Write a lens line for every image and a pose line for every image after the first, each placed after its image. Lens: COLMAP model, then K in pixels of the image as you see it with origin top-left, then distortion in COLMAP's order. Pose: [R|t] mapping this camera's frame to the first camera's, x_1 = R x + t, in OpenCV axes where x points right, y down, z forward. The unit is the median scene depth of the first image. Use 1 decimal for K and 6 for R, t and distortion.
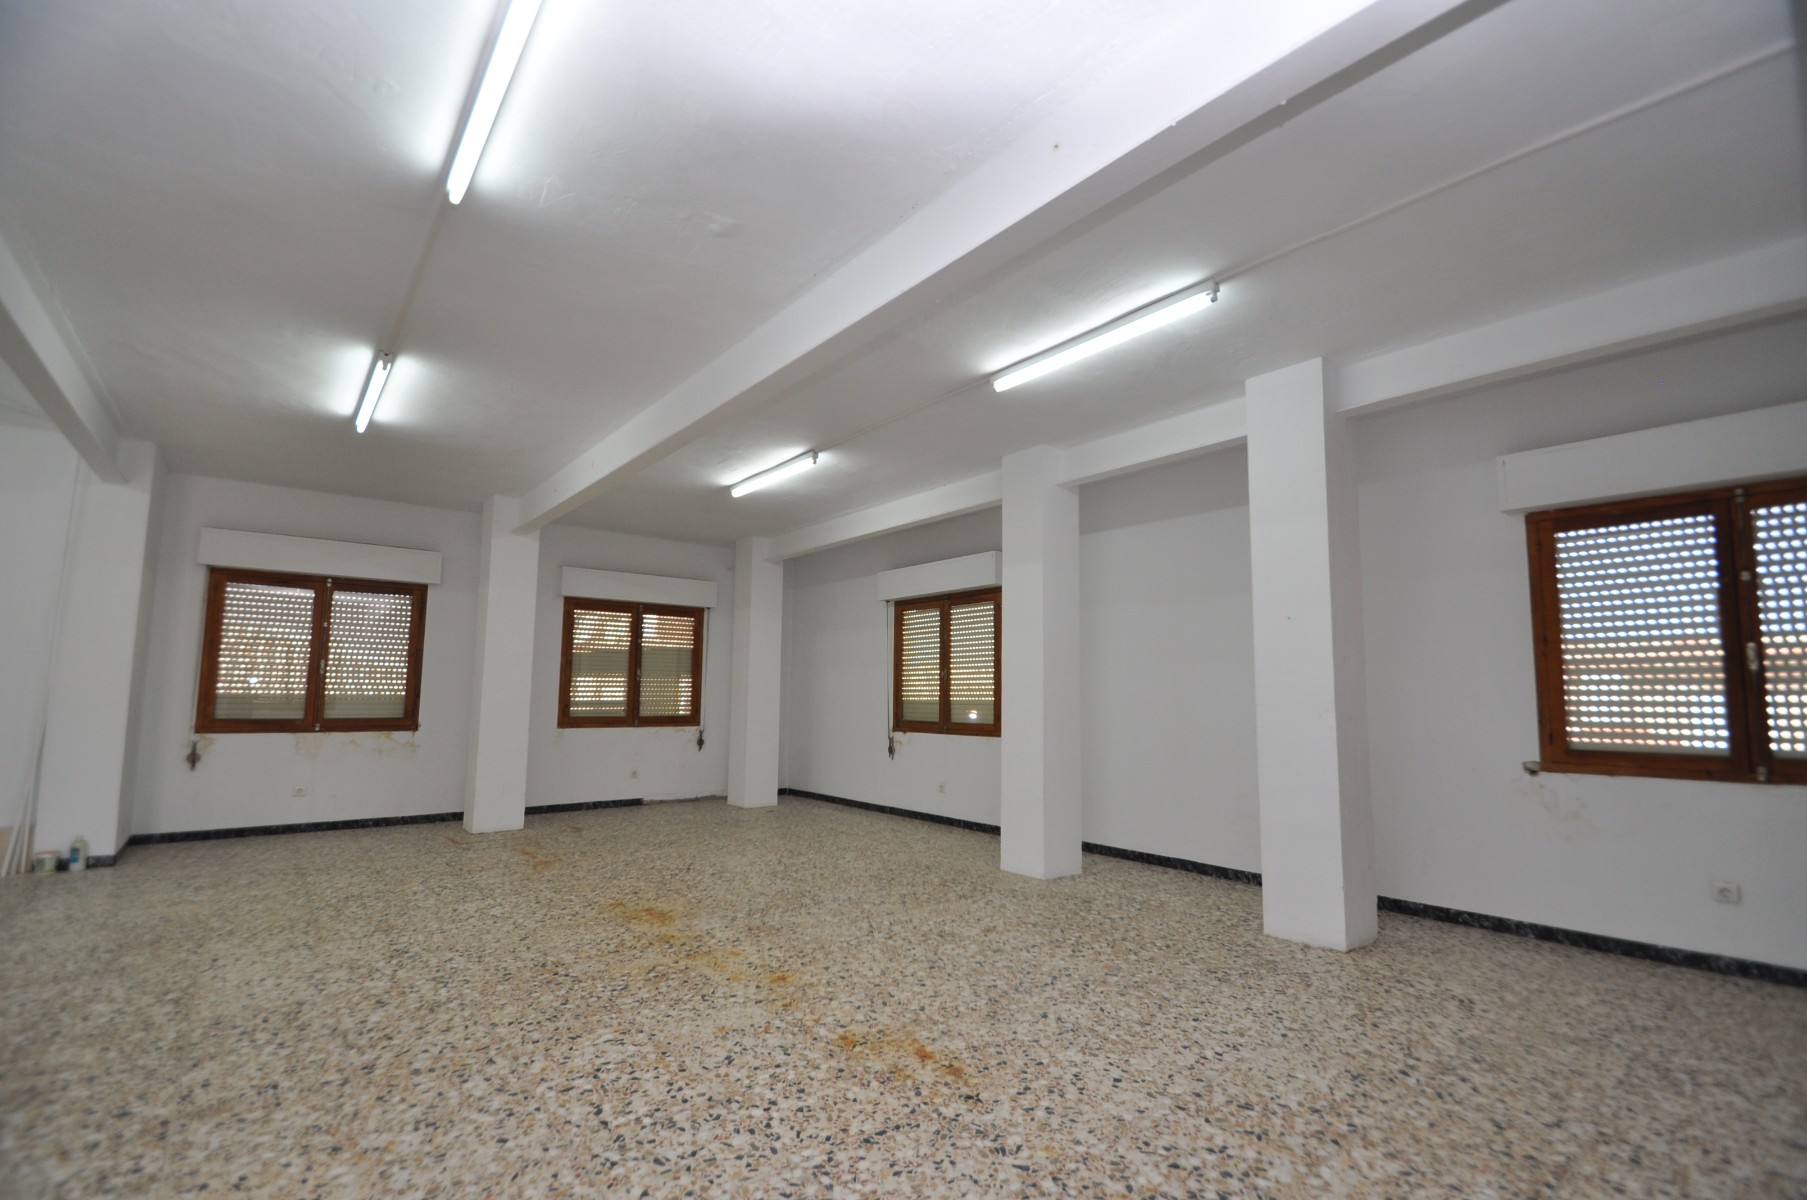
lens RADIAL K [[789.2, 0, 905.1], [0, 789.2, 625.2], [0, 0, 1]] dist [0.022348, -0.023248]
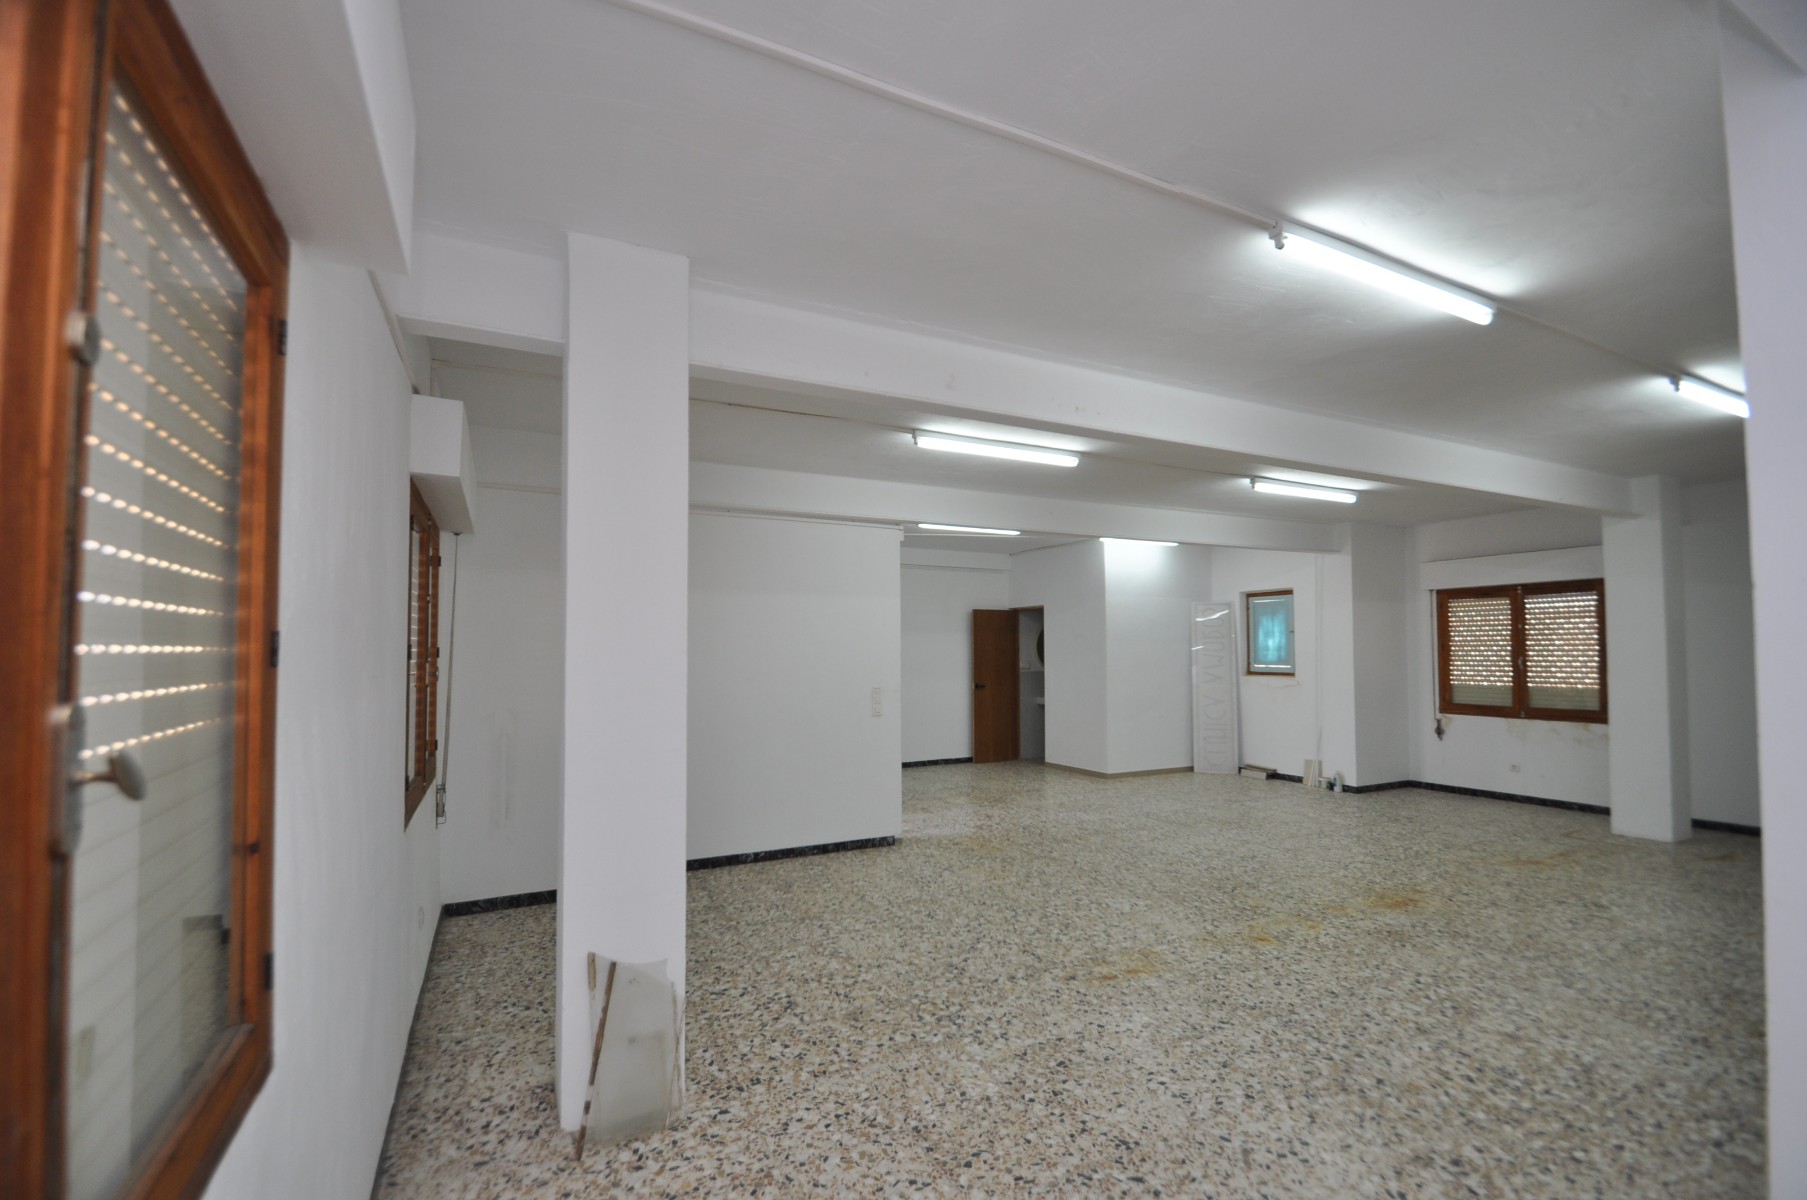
lens RADIAL K [[789.2, 0, 905.1], [0, 789.2, 625.2], [0, 0, 1]] dist [0.022348, -0.023248]
pose [[-0.207899, -0.042307, -0.977235, 1.208026], [0.091885, 0.993802, -0.062572, -0.024373], [0.973825, -0.102801, -0.202723, 0.748261]]
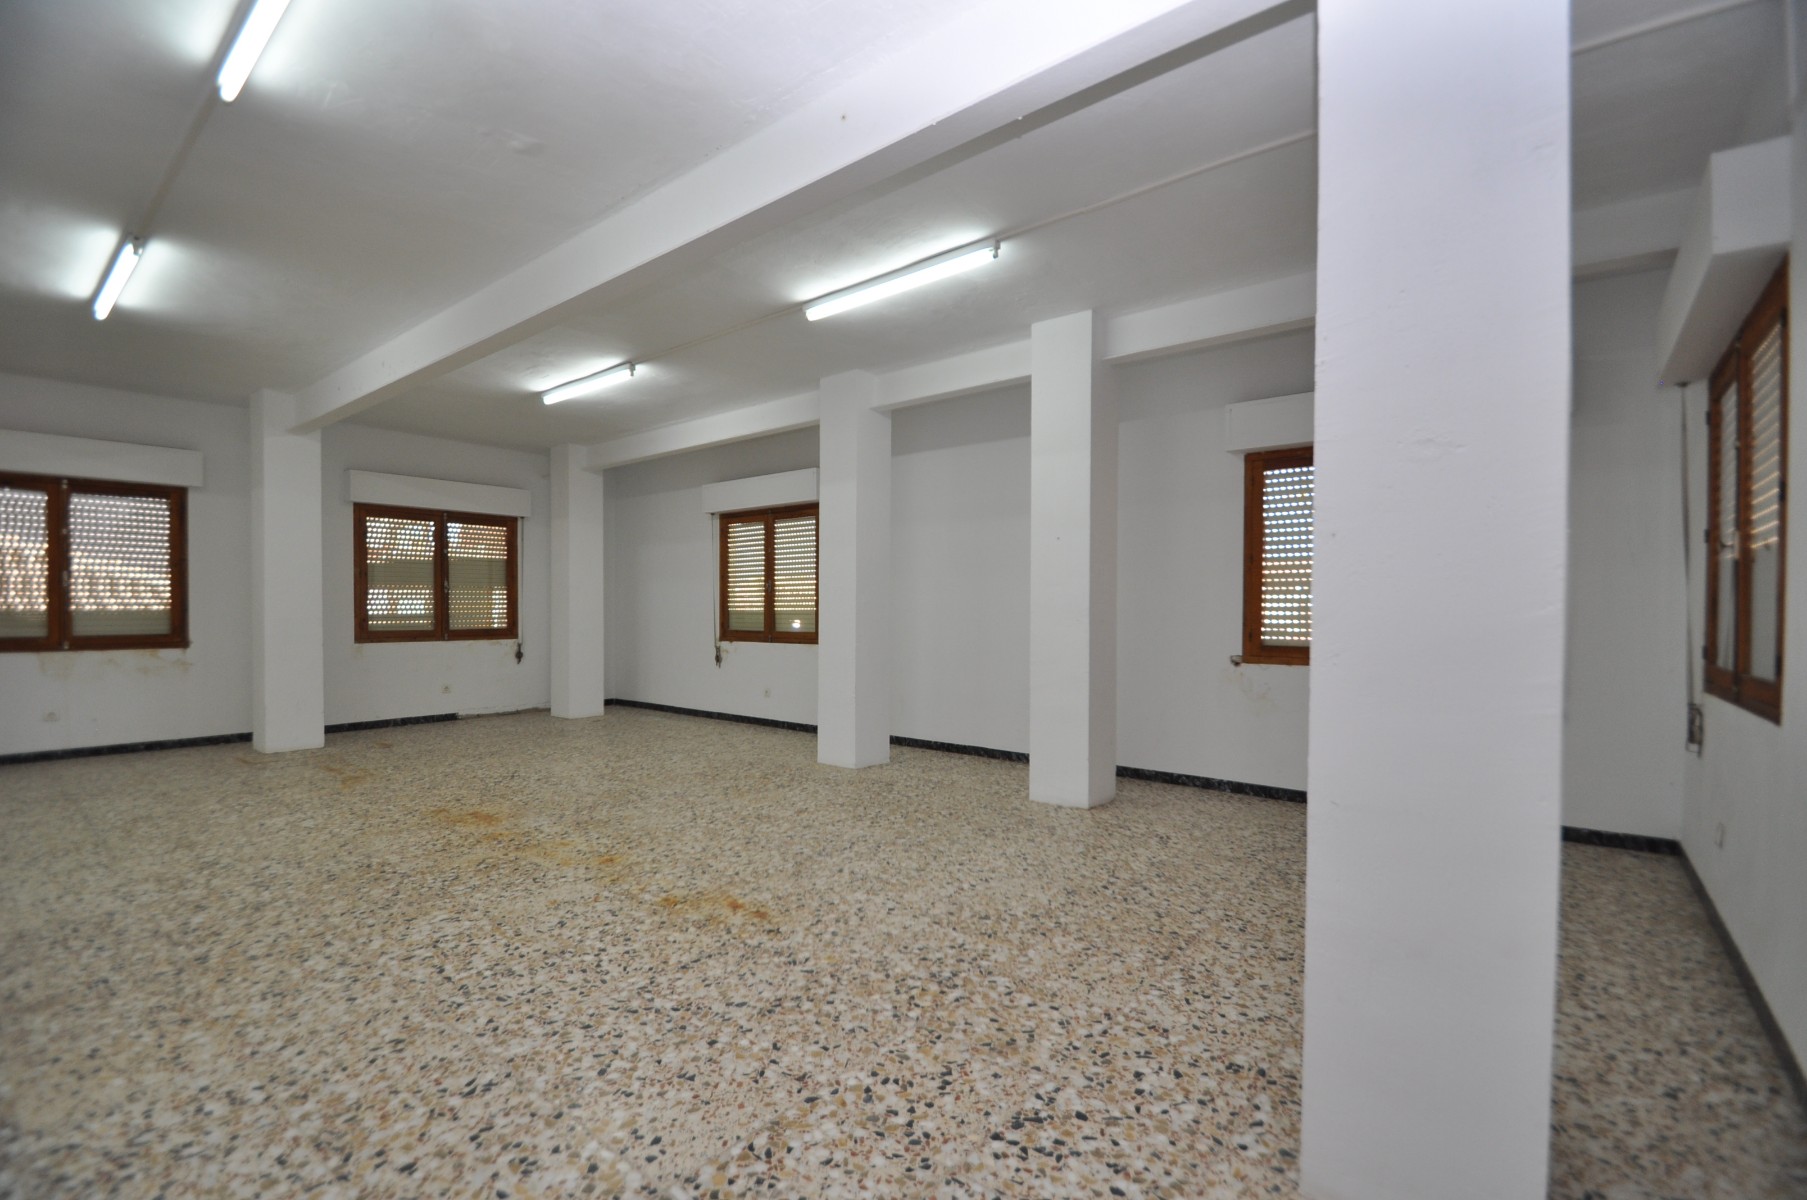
lens RADIAL K [[790.1, 0, 905.8], [0, 790.1, 623.8], [0, 0, 1]] dist [0.014129, -0.016450]
pose [[0.978711, -0.011365, 0.204926, 0.027500], [-0.011563, 0.993826, 0.110343, -0.012283], [-0.204915, -0.110364, 0.972538, -0.130697]]
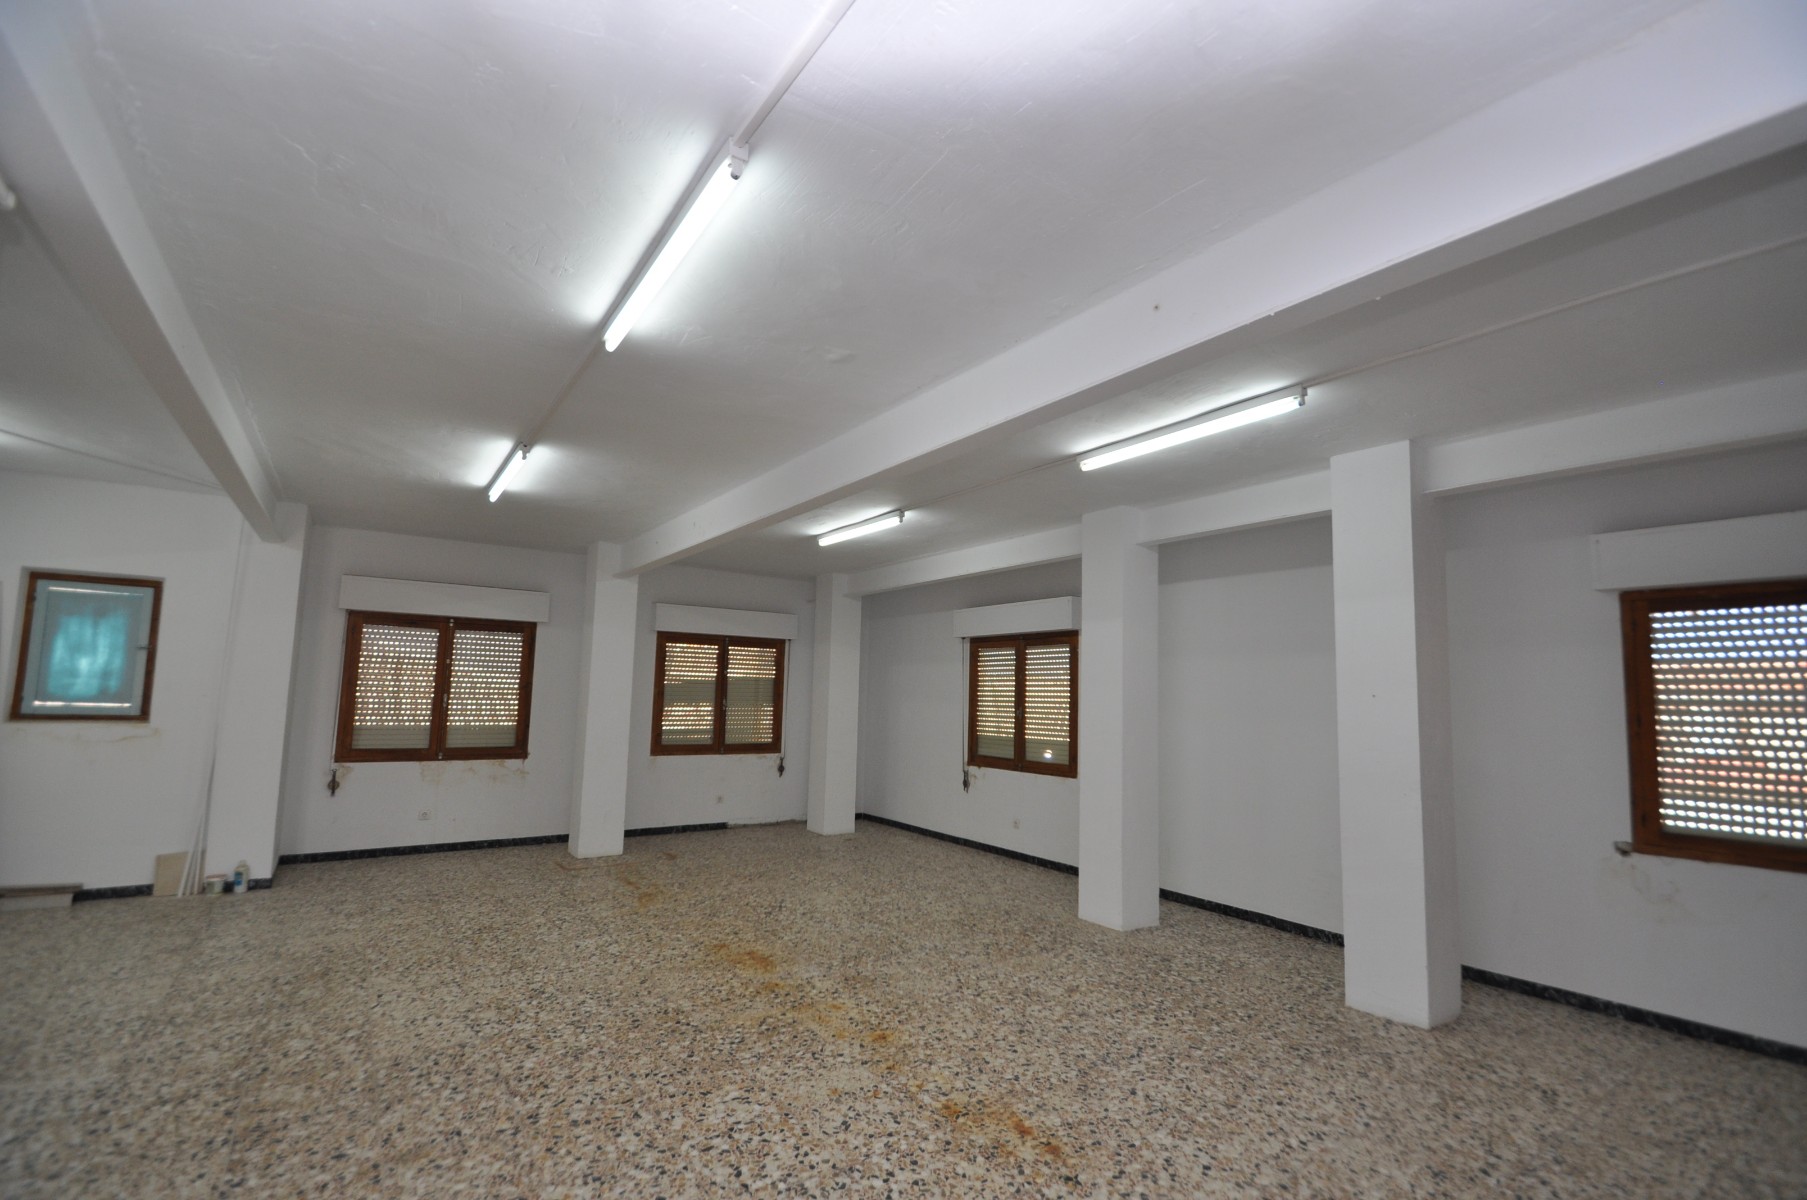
lens RADIAL K [[790.1, 0, 905.8], [0, 790.1, 623.8], [0, 0, 1]] dist [0.014129, -0.016450]
pose [[0.997084, 0.008001, -0.075892, -0.046167], [-0.008085, 0.999967, -0.000795, -0.116416], [0.075884, 0.001407, 0.997116, -0.074345]]
